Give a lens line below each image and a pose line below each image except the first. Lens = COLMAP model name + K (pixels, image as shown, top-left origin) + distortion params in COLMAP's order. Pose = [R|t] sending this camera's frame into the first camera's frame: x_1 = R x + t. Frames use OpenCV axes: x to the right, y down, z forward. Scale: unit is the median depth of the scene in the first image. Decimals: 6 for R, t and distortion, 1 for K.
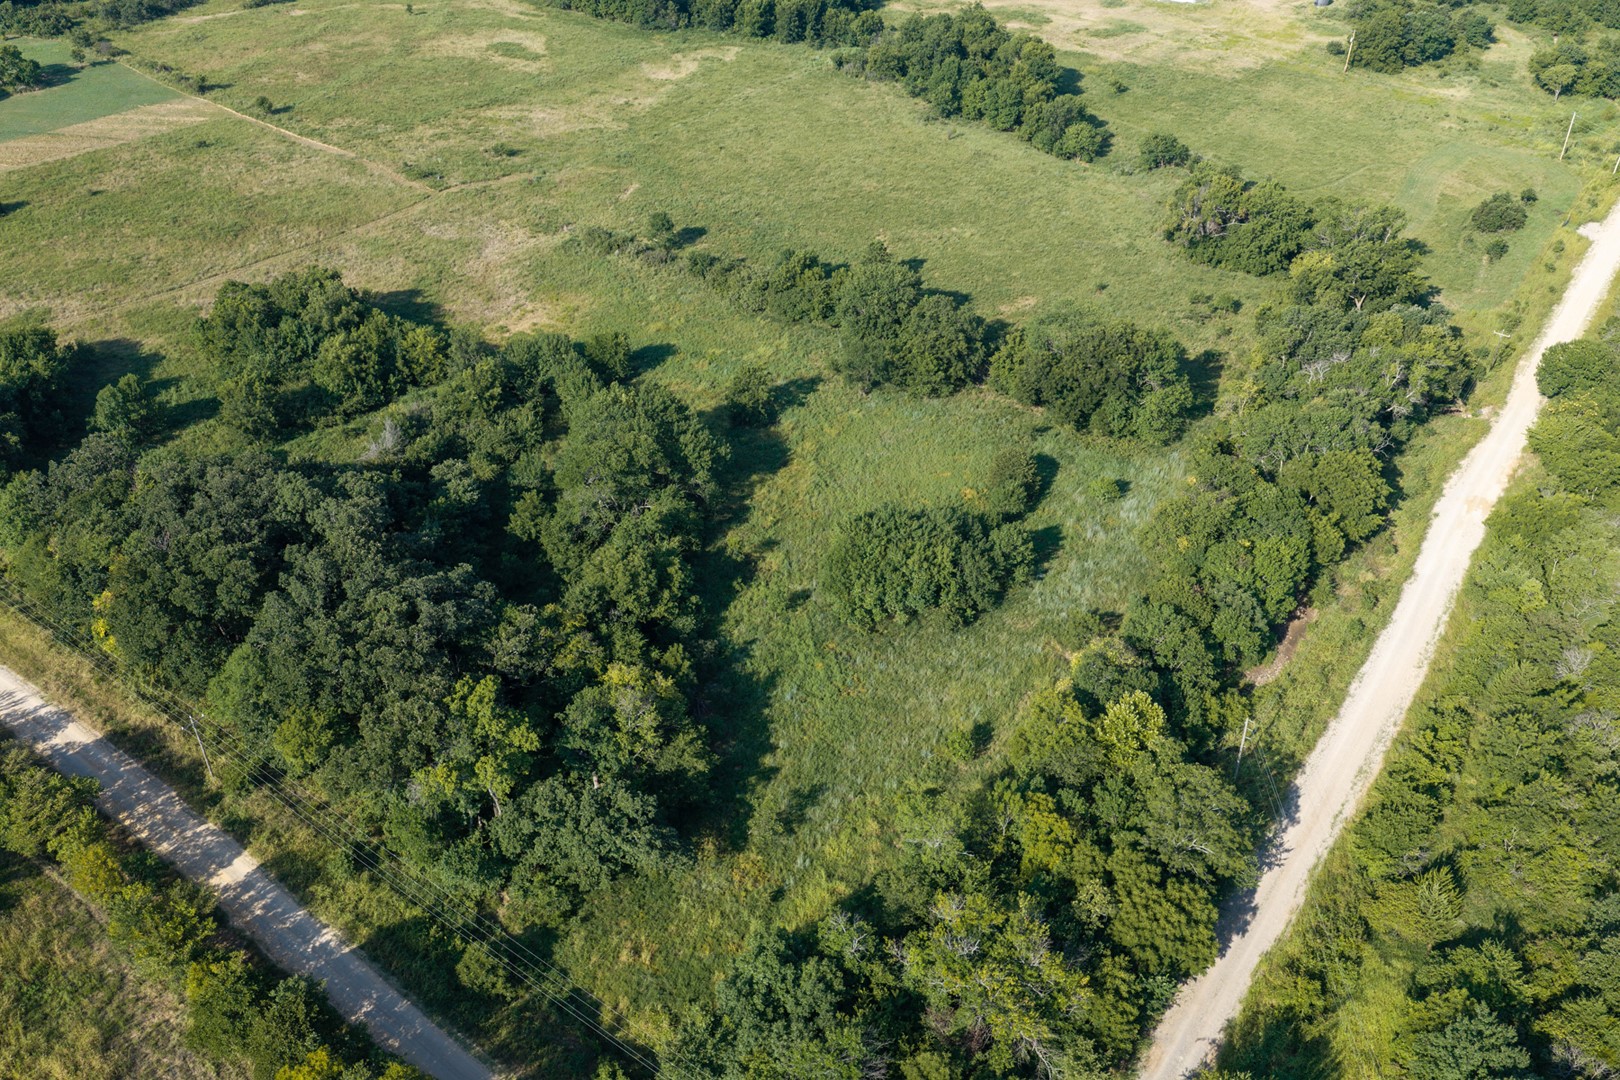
lens RADIAL K [[1345.7, 0, 810.0], [0, 1345.7, 540.0], [0, 0, 1]] dist [0.015375, -0.026275]
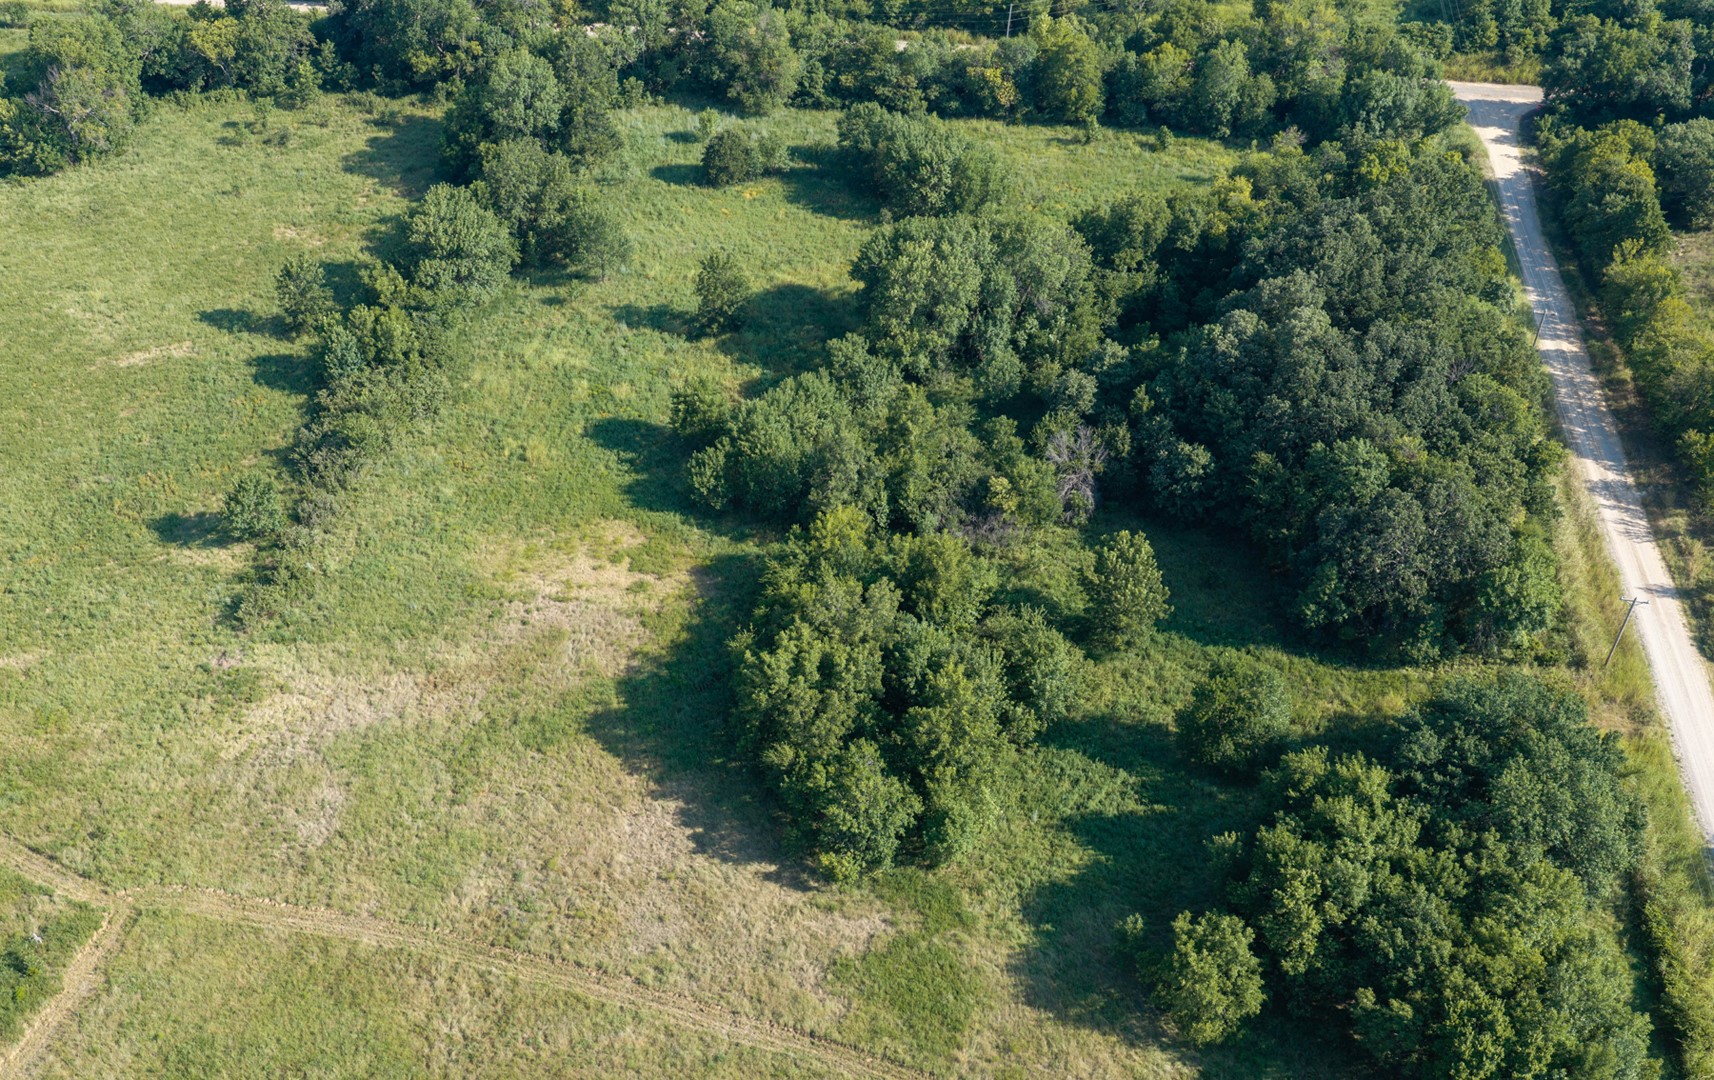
lens RADIAL K [[1758.8, 0, 764.1], [0, 1758.8, 727.5], [0, 0, 1]] dist [0.029282, -0.069505]
pose [[-0.437012, -0.611193, 0.659896, -0.922749], [0.527881, 0.419741, 0.738349, -0.776006], [-0.728259, 0.671014, 0.139206, 1.030434]]
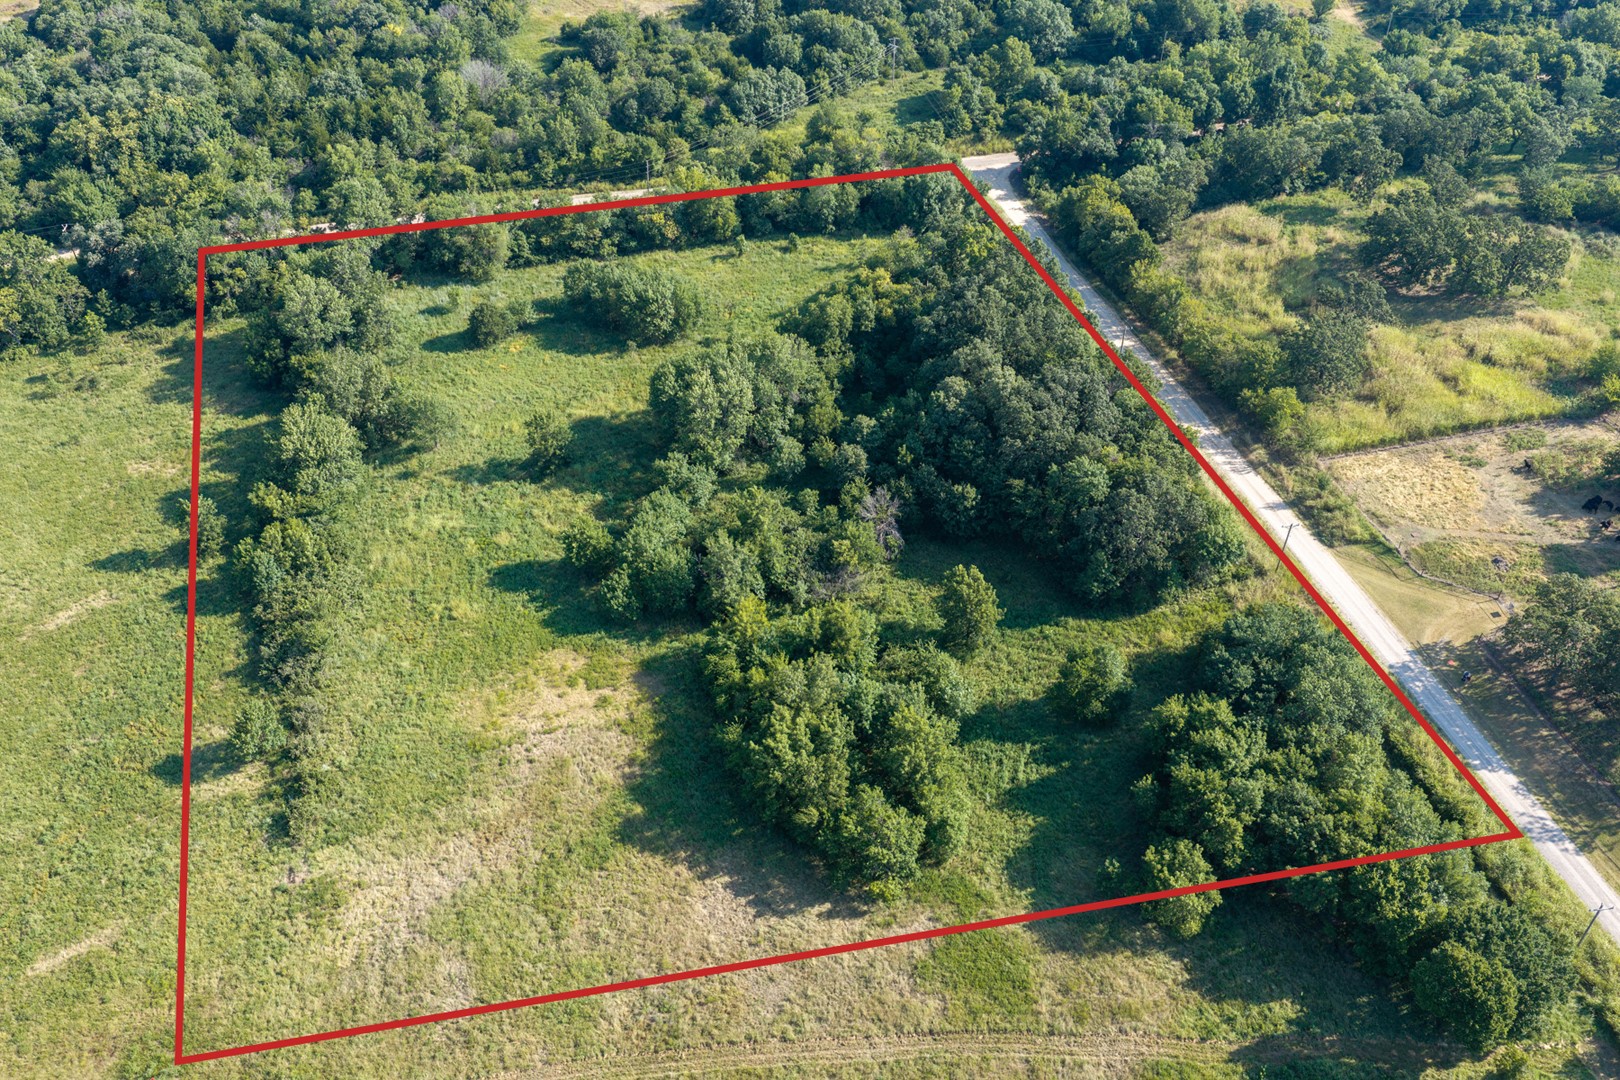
lens RADIAL K [[1345.7, 0, 810.0], [0, 1345.7, 540.0], [0, 0, 1]] dist [0.015375, -0.026275]
pose [[-0.760510, -0.416151, 0.498441, -0.741420], [0.378902, 0.338966, 0.861124, -0.895634], [-0.527312, 0.843754, -0.100106, 1.083285]]
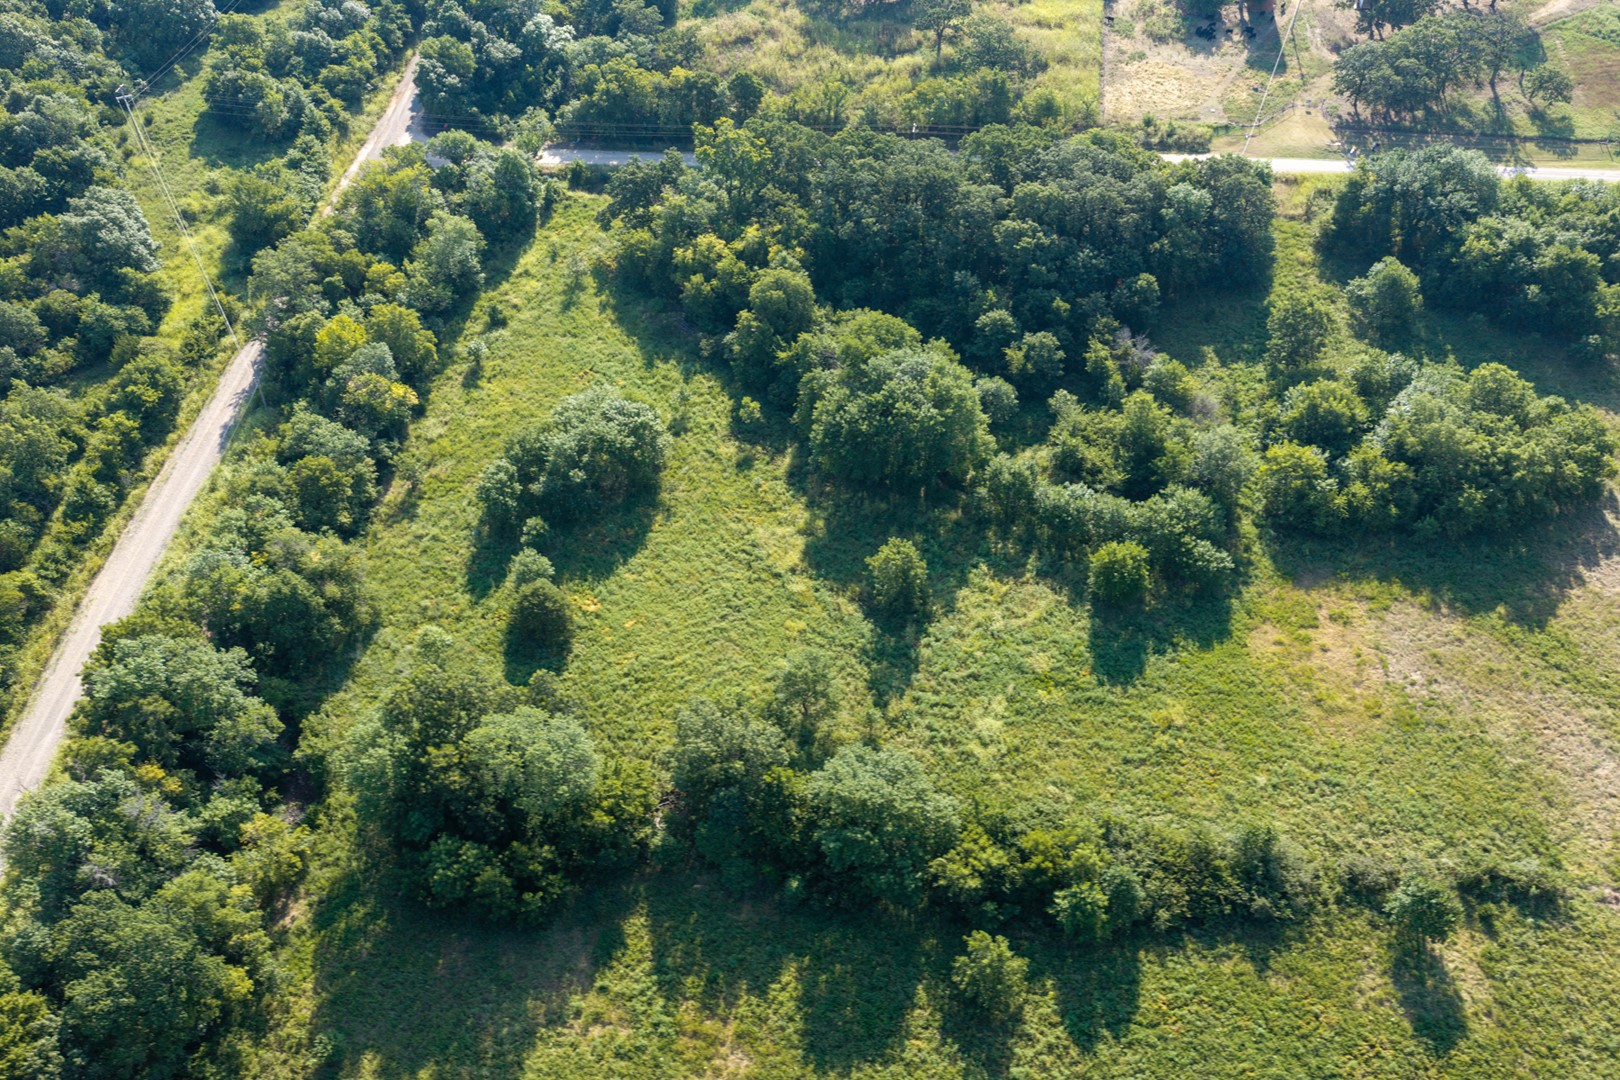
lens RADIAL K [[1345.7, 0, 810.0], [0, 1345.7, 540.0], [0, 0, 1]] dist [0.015375, -0.026275]
pose [[-0.856478, 0.371402, -0.358477, 0.277032], [-0.303011, 0.200475, 0.931662, -0.840773], [0.417887, 0.906571, -0.059164, 1.026196]]
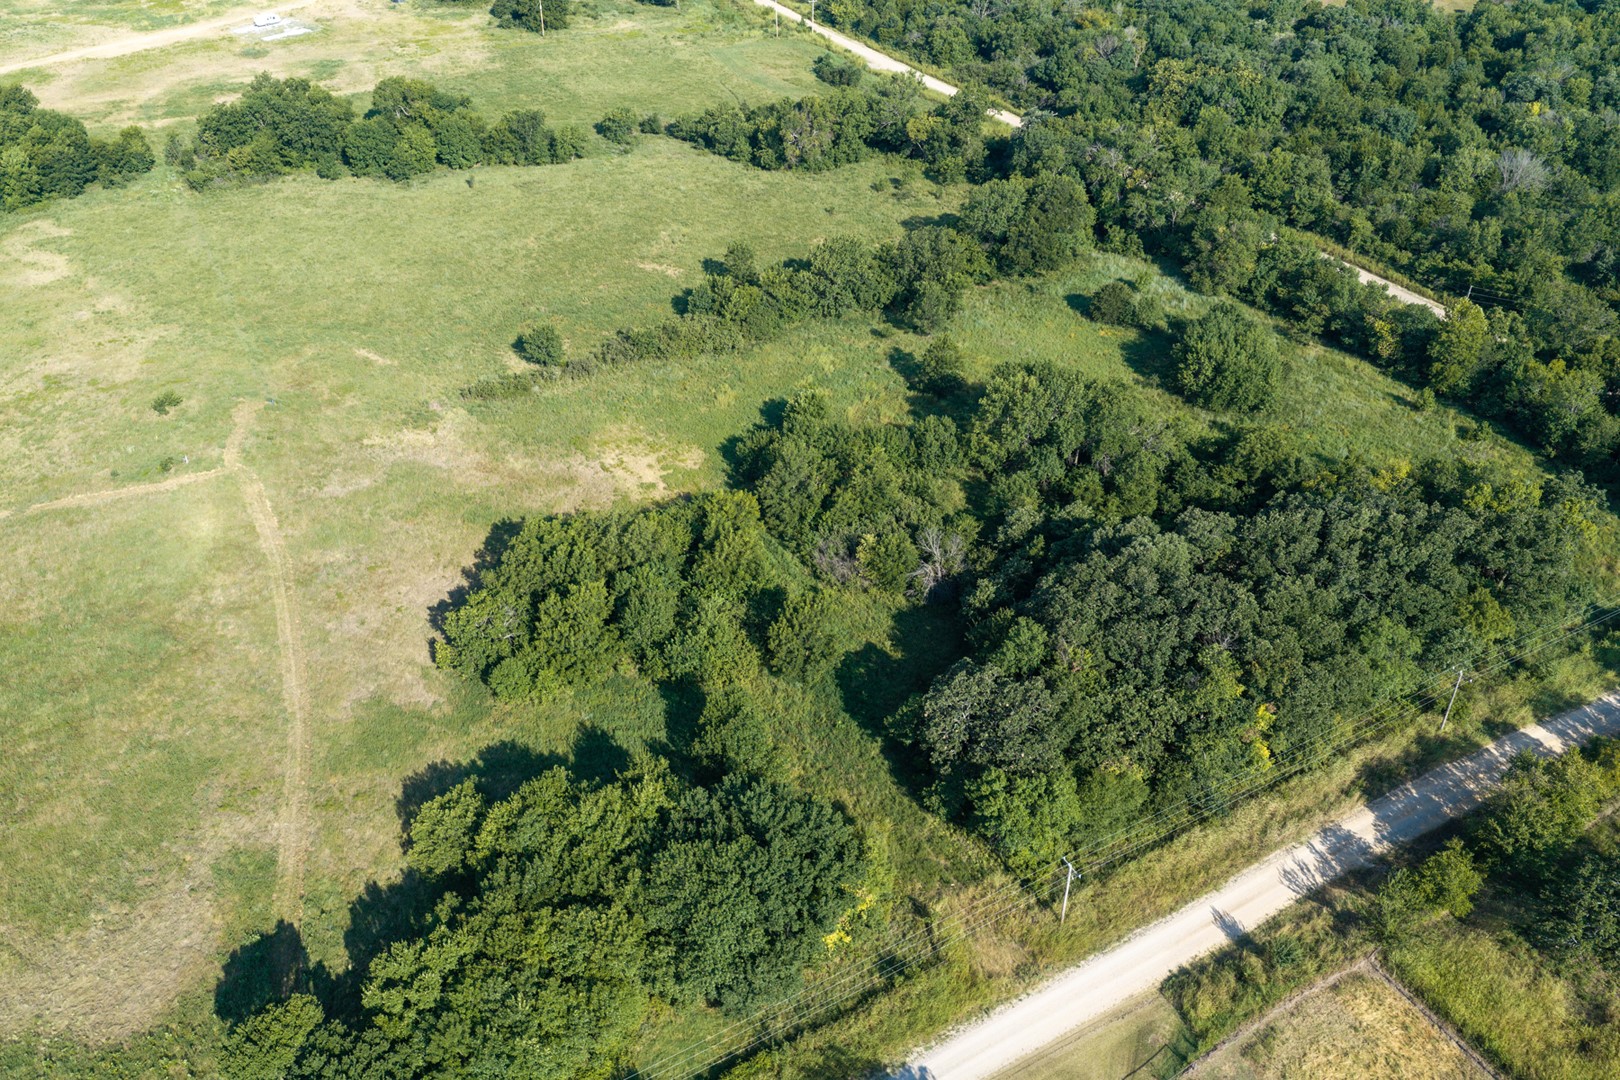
lens RADIAL K [[1345.0, 0, 810.0], [0, 1345.0, 540.0], [0, 0, 1]] dist [0.012816, -0.020158]
pose [[0.404505, -0.533539, 0.742773, -0.955797], [0.541675, 0.794169, 0.275468, -0.352658], [-0.736860, 0.290913, 0.610251, 0.486834]]
